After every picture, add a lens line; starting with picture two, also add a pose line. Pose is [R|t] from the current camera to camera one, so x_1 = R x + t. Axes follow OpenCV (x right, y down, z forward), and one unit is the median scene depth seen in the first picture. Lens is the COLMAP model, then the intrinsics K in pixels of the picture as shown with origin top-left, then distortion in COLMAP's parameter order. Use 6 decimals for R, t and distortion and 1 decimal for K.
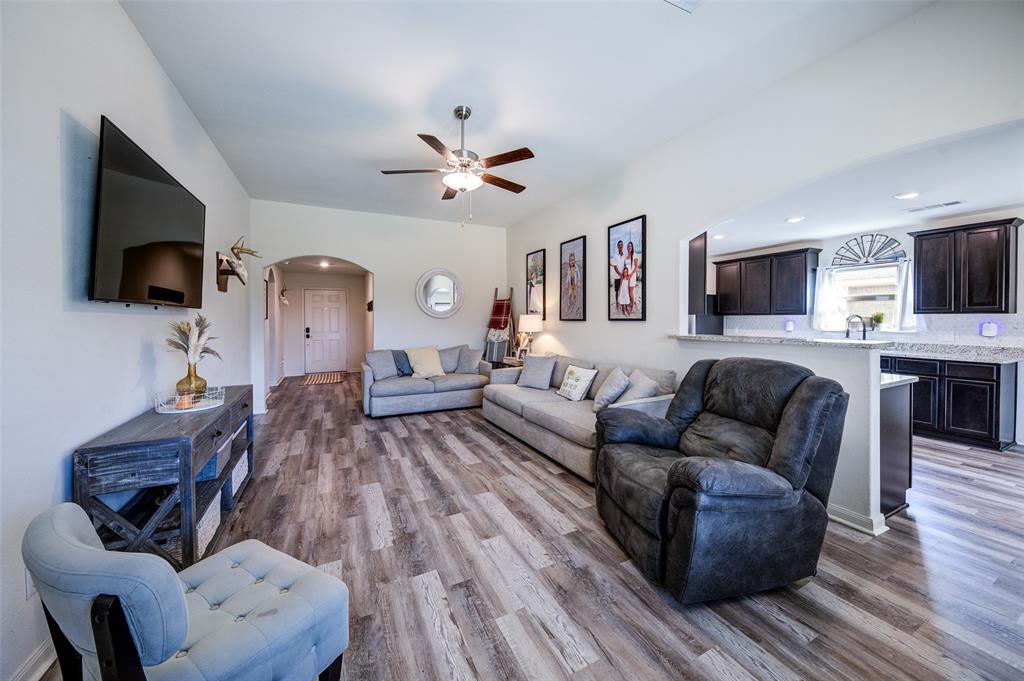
lens RADIAL K [[353.6, 0, 512.7], [0, 353.6, 322.9], [0, 0, 1]] dist [0.000642, -0.000406]
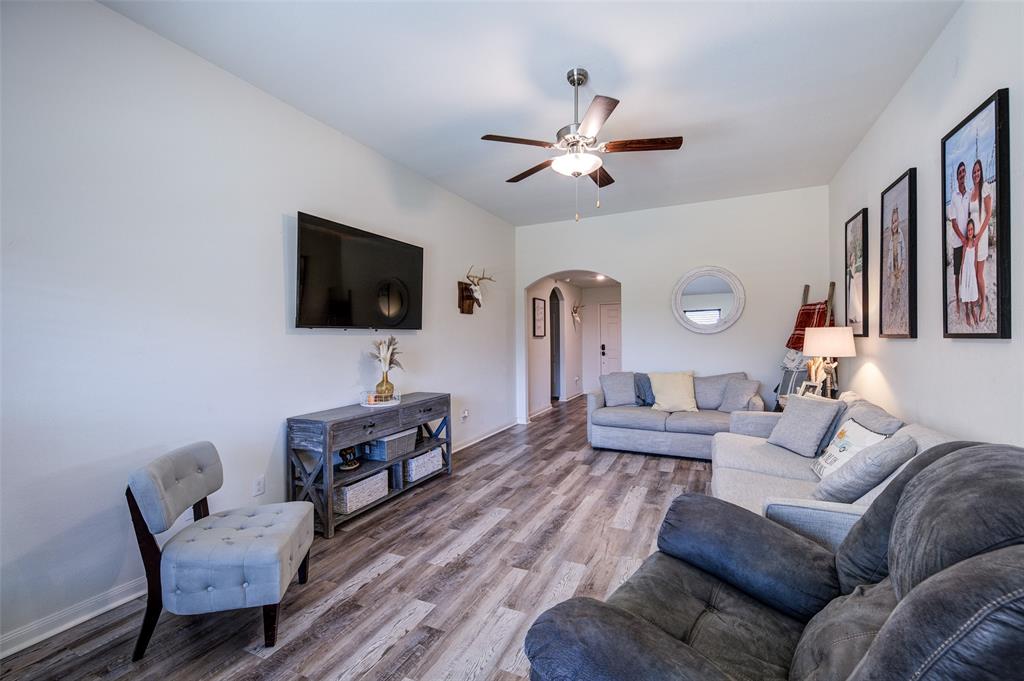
lens RADIAL K [[429.2, 0, 520.8], [0, 429.2, 339.1], [0, 0, 1]] dist [0.010493, -0.000682]
pose [[0.635001, 0.000859, -0.772511, 0.405287], [-0.000366, 1.000000, 0.000811, -0.005631], [0.772511, -0.000232, 0.635001, 0.222245]]
